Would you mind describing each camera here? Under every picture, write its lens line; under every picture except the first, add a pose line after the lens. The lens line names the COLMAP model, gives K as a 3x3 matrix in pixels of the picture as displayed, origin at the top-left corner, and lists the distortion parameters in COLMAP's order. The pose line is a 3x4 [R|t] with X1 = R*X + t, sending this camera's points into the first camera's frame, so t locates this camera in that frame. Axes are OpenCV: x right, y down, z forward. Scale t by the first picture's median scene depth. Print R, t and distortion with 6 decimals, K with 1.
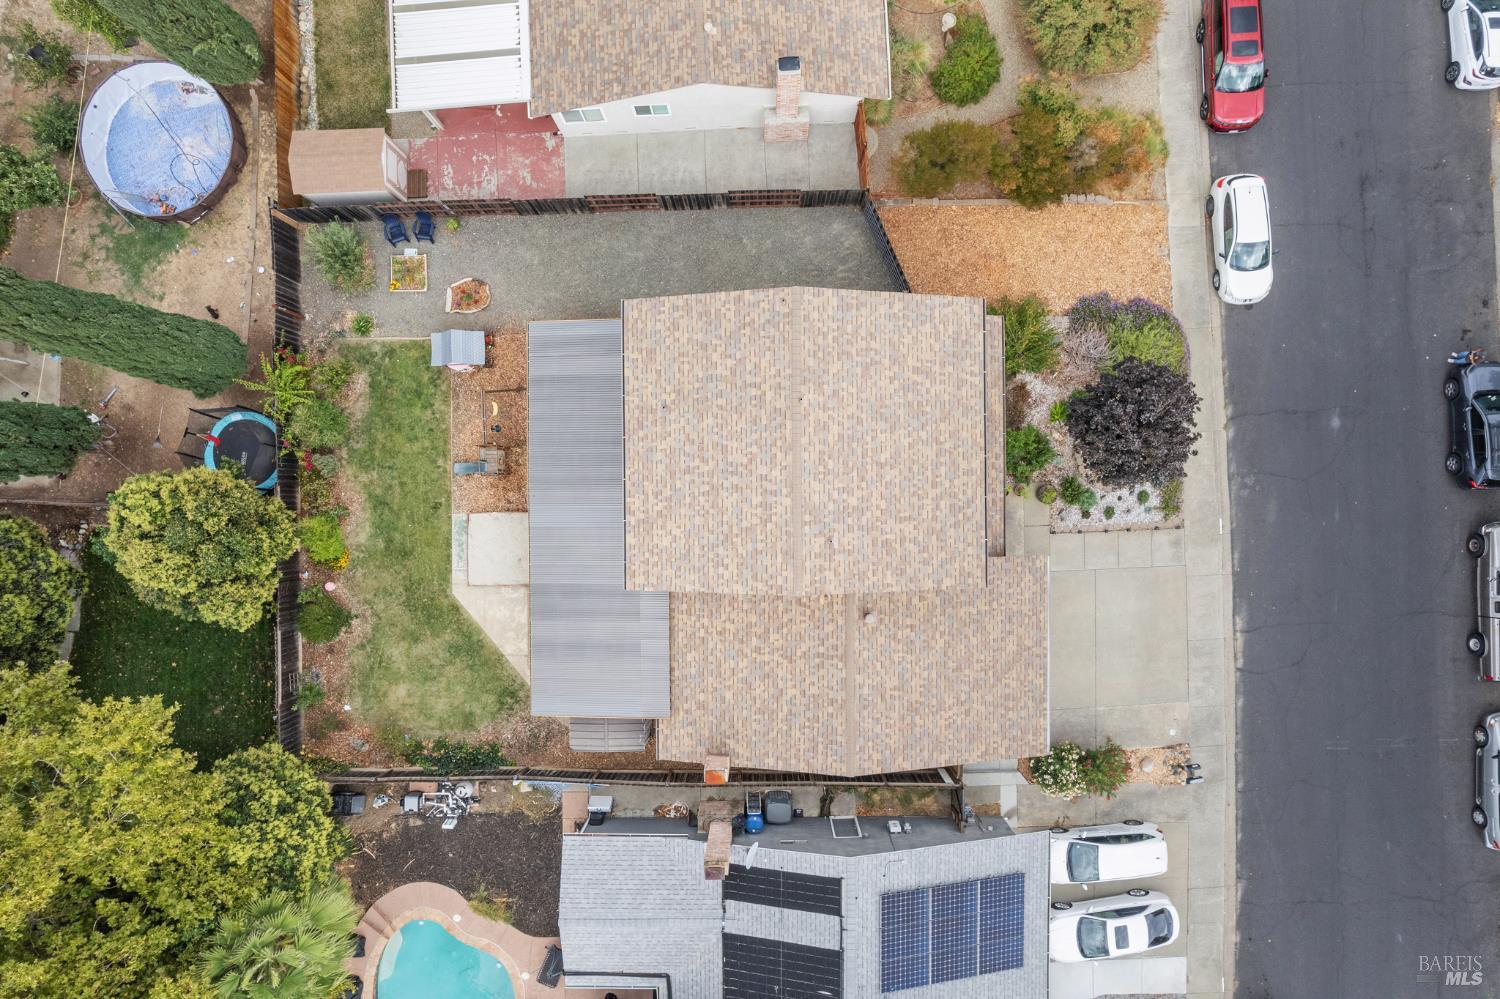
lens RADIAL K [[965.4, 0, 758.5], [0, 965.4, 499.5], [0, 0, 1]] dist [-0.083073, 0.075023]
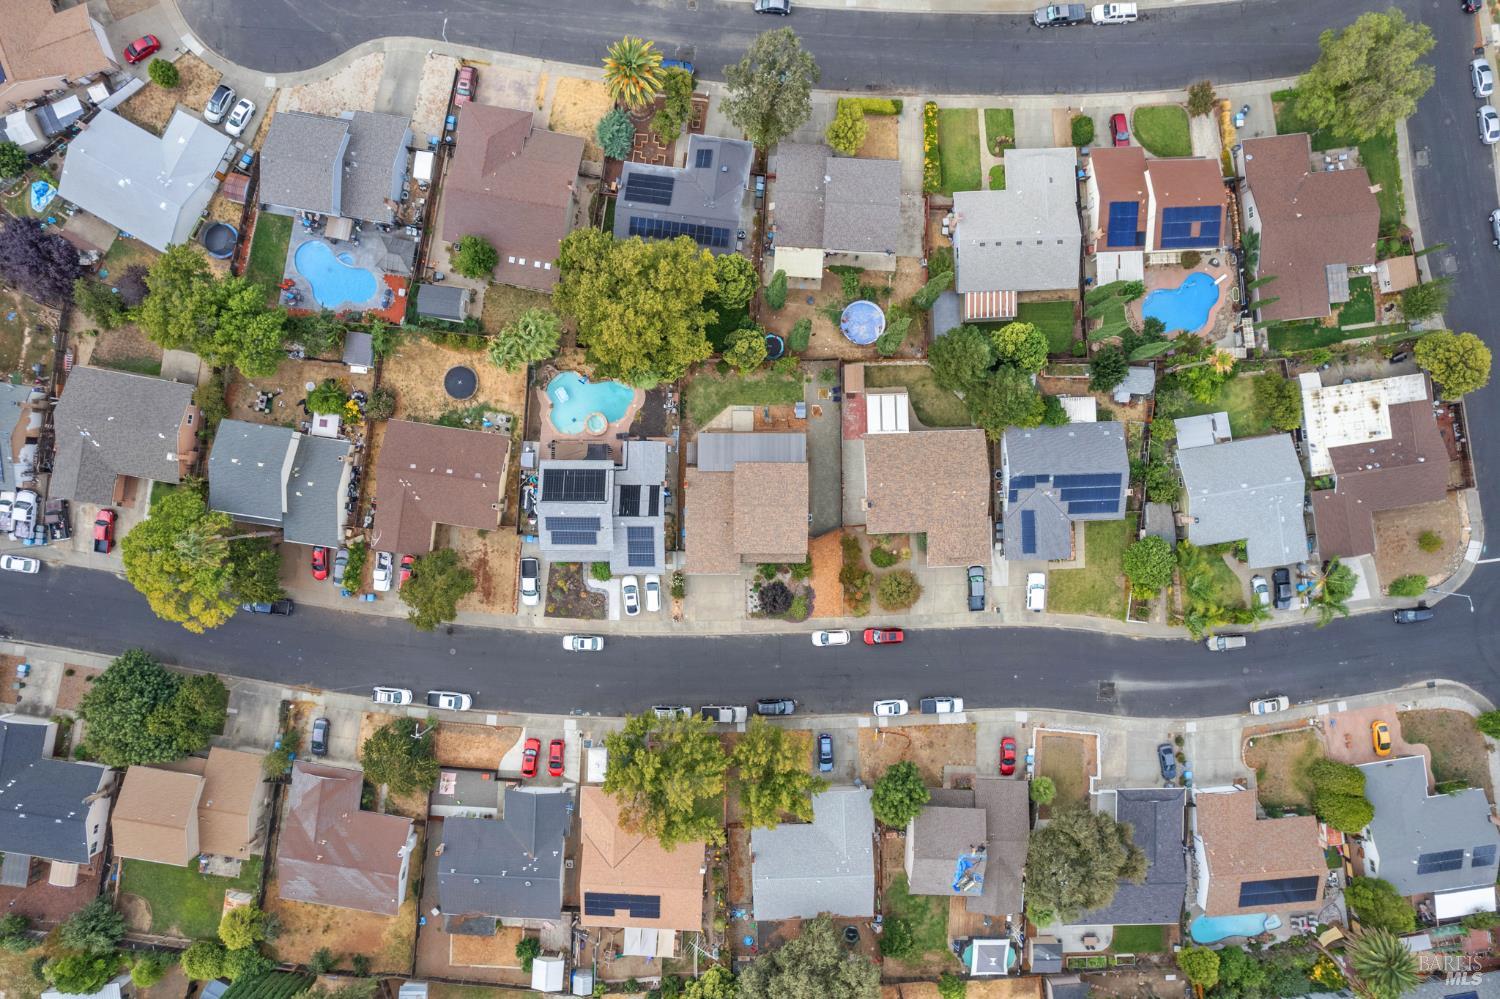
lens RADIAL K [[965.4, 0, 758.5], [0, 965.4, 499.5], [0, 0, 1]] dist [-0.083073, 0.075023]
pose [[-0.012450, 0.999614, 0.024833, -0.072940], [-0.999886, -0.012234, -0.008833, 0.023029], [-0.008526, -0.024940, 0.999653, -2.539014]]
